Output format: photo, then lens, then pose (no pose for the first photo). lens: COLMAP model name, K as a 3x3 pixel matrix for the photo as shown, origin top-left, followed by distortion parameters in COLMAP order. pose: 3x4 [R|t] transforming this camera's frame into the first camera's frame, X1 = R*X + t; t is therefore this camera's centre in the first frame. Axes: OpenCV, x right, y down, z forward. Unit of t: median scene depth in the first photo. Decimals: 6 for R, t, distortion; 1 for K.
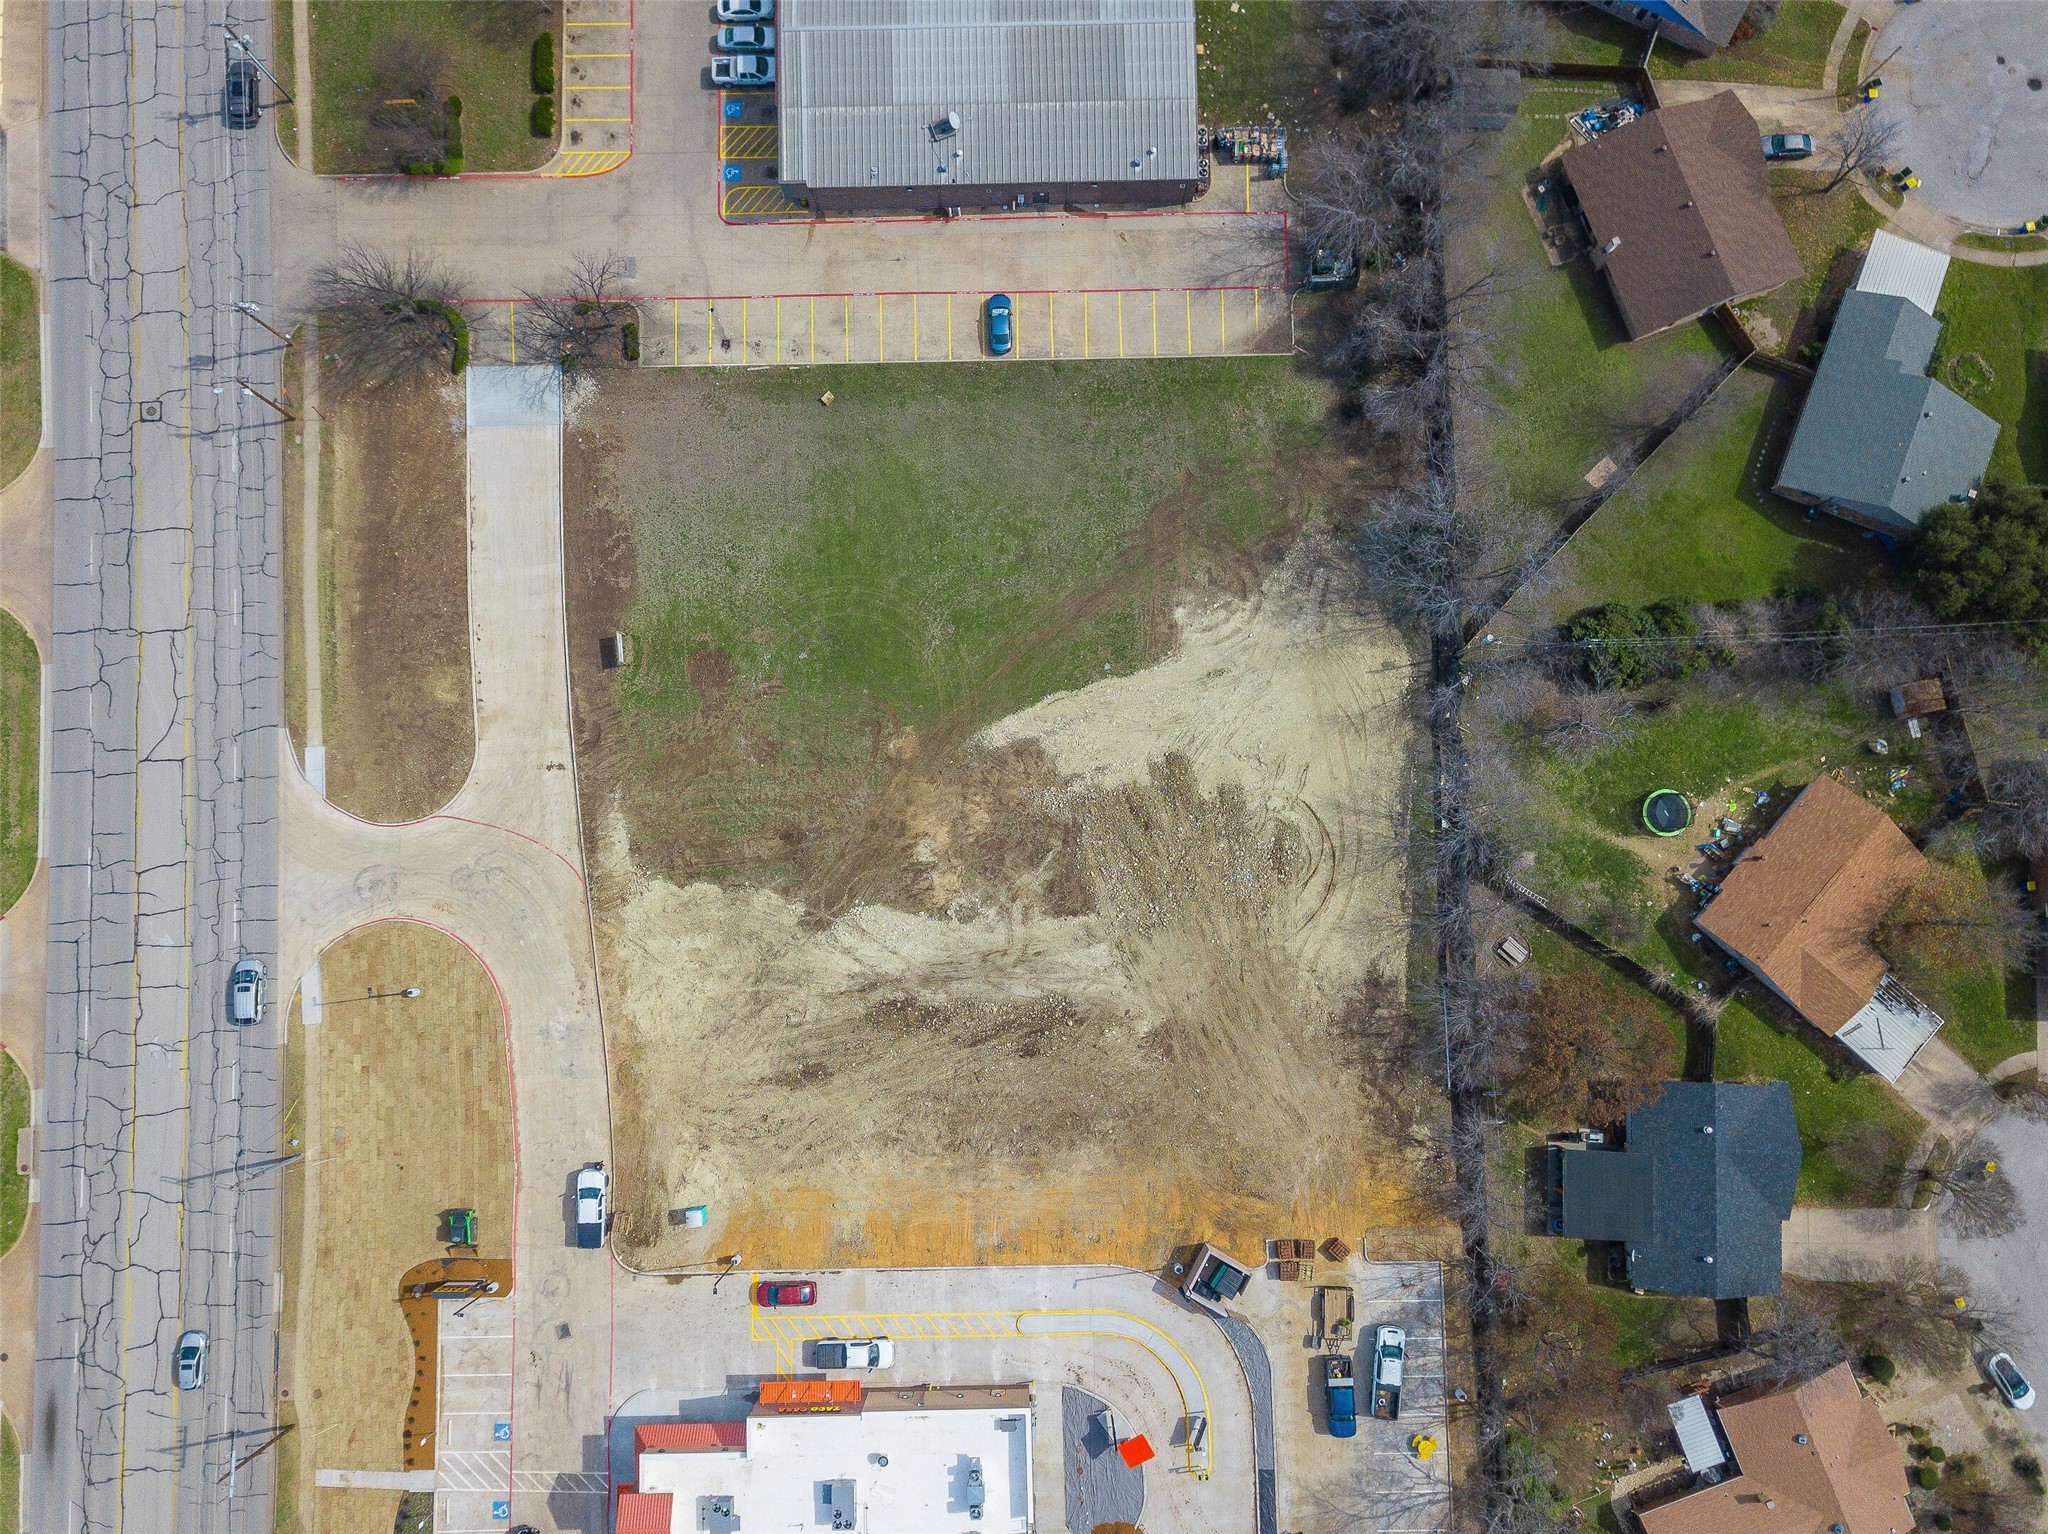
lens RADIAL K [[1563.7, 0, 1014.5], [0, 1563.7, 761.4], [0, 0, 1]] dist [0.008644, -0.005855]
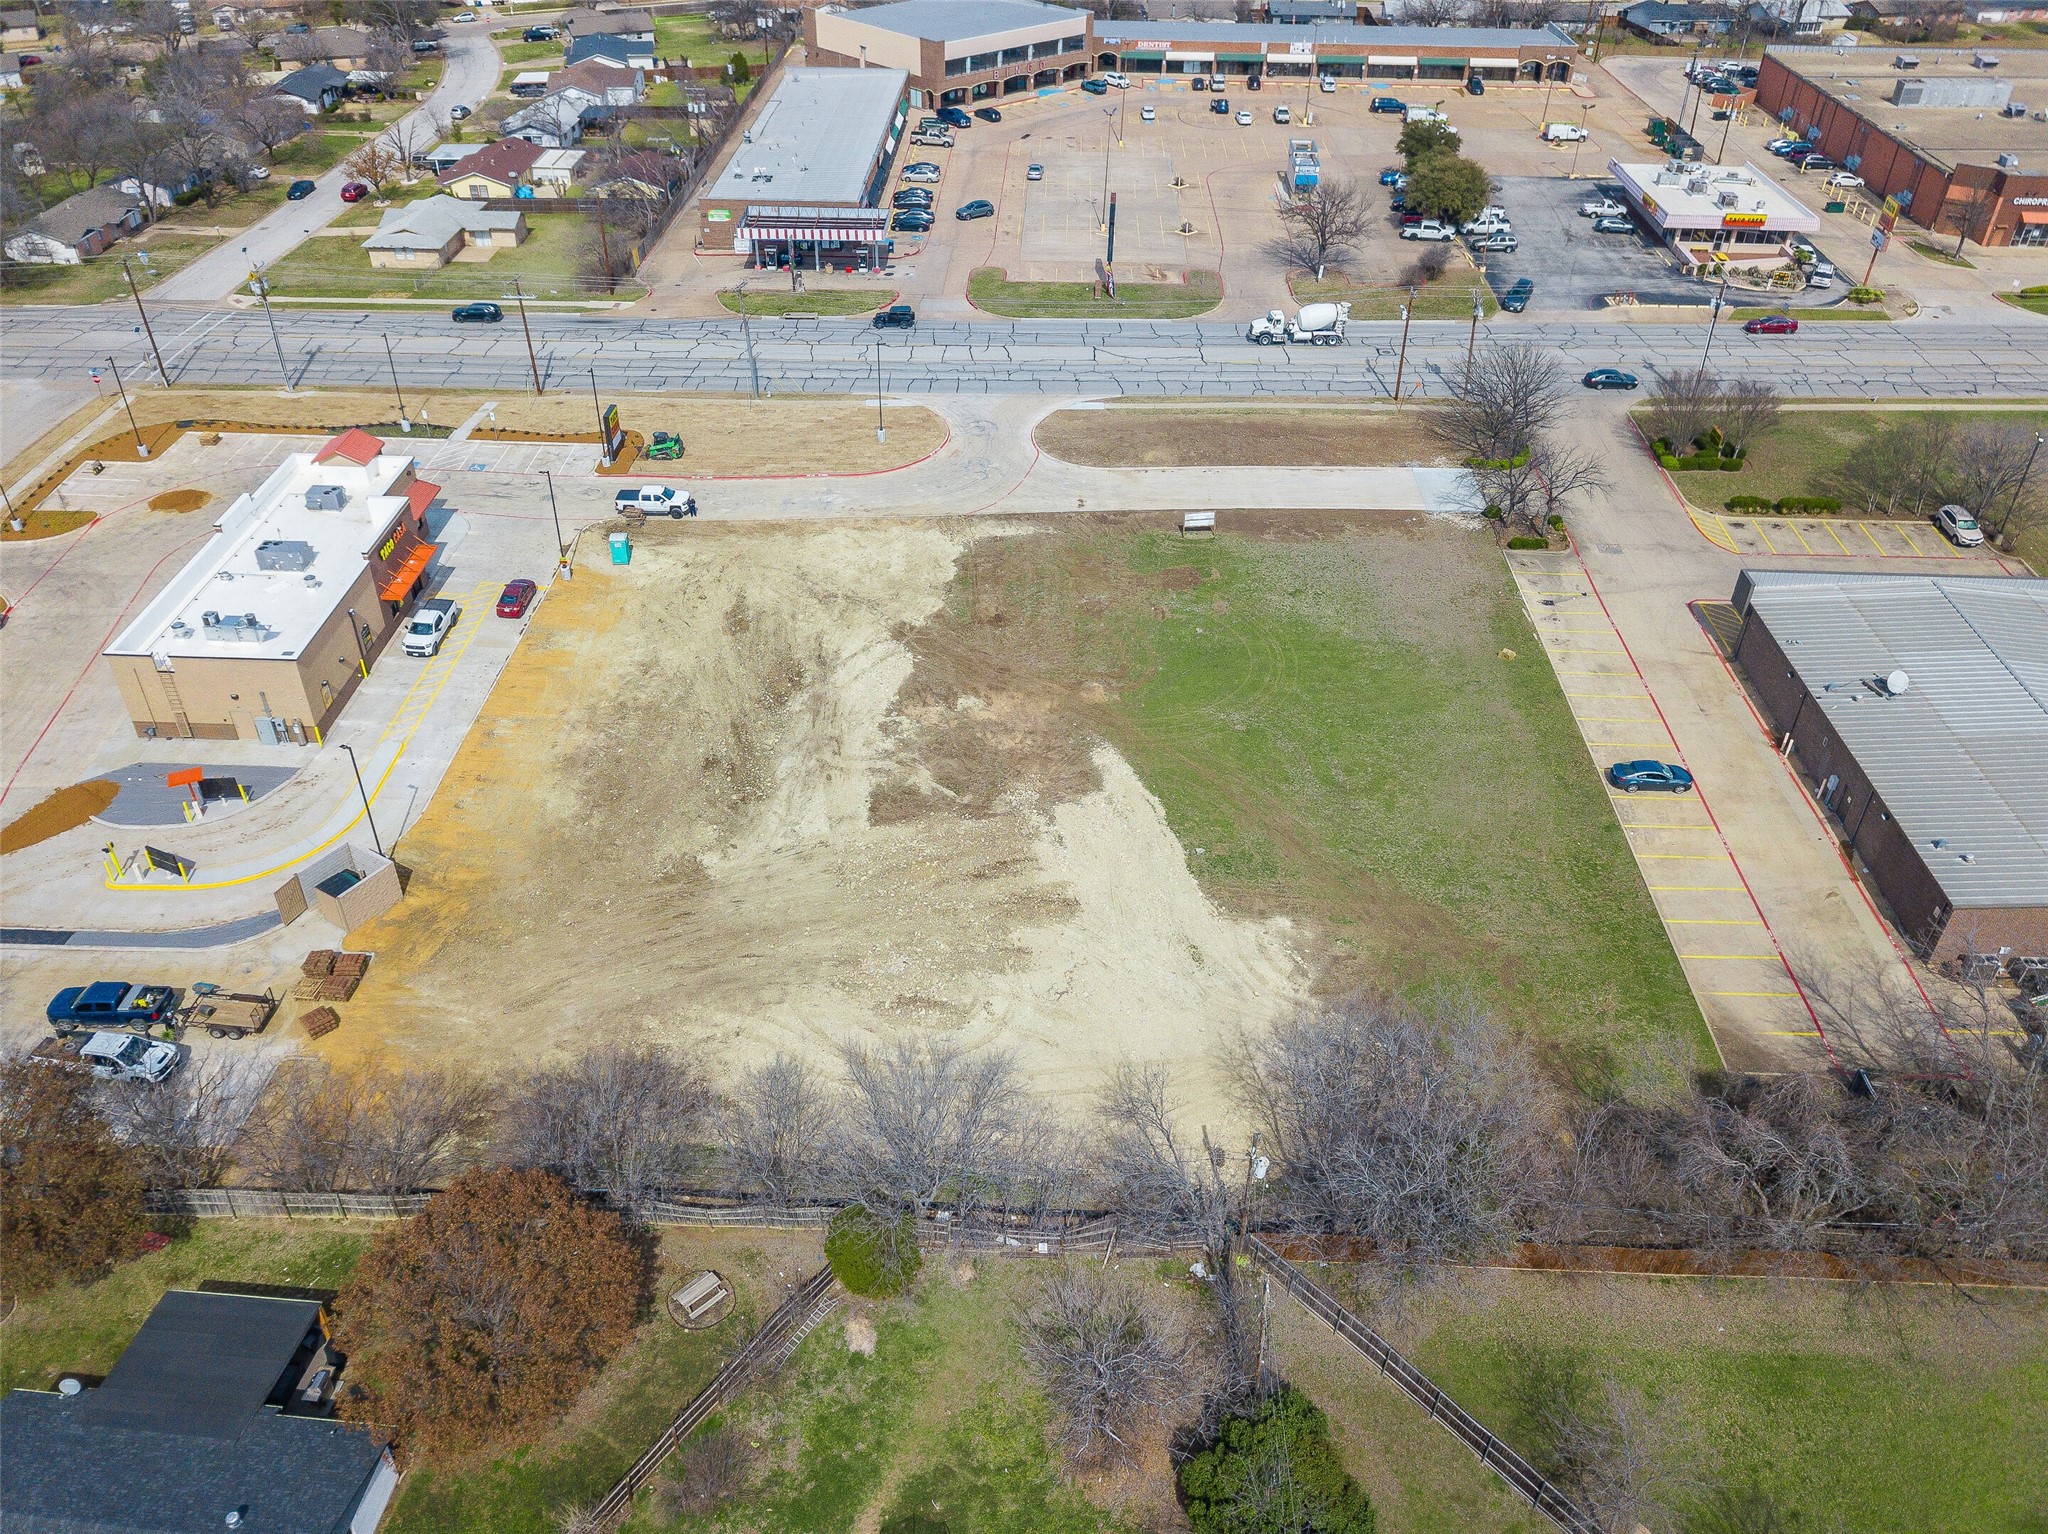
lens RADIAL K [[1560.8, 0, 1015.6], [0, 1560.8, 764.9], [0, 0, 1]] dist [0.009307, -0.007941]
pose [[-0.058423, 0.597213, -0.799952, 0.638506], [-0.993818, 0.040982, 0.103177, -0.052875], [0.094402, 0.801035, 0.591127, 0.535753]]
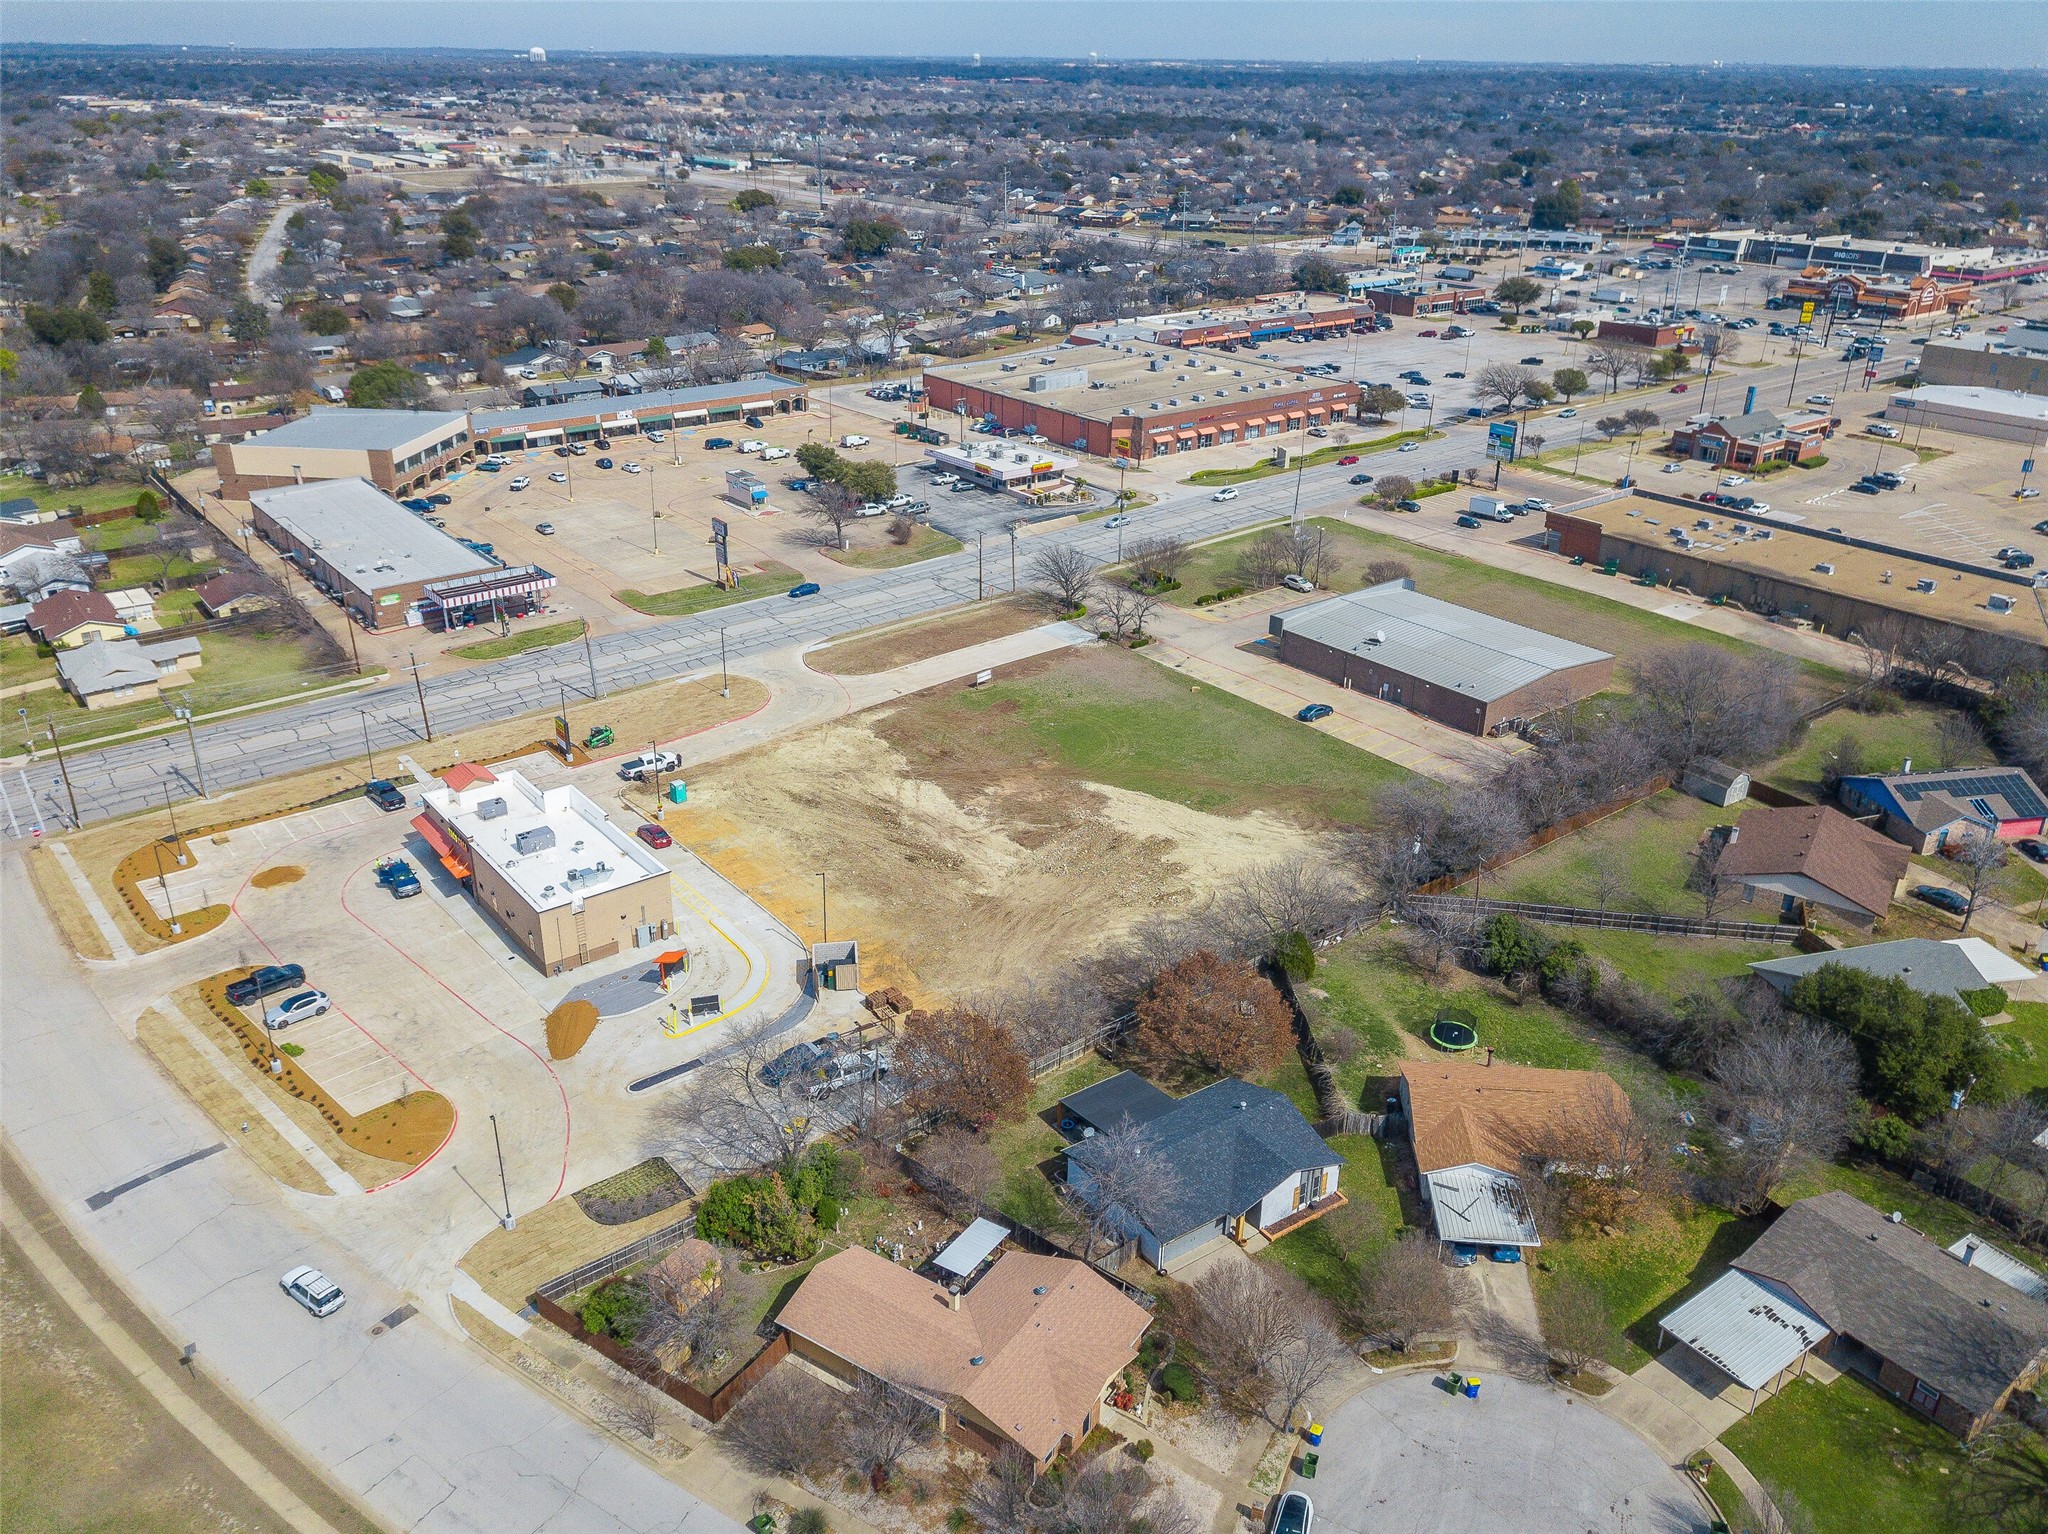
lens RADIAL K [[1560.8, 0, 1015.6], [0, 1560.8, 764.9], [0, 0, 1]] dist [0.009307, -0.007941]
pose [[0.597241, 0.342648, -0.725187, 0.924071], [-0.798709, 0.336670, -0.498716, 0.706960], [0.073265, 0.877067, 0.474749, 0.349078]]
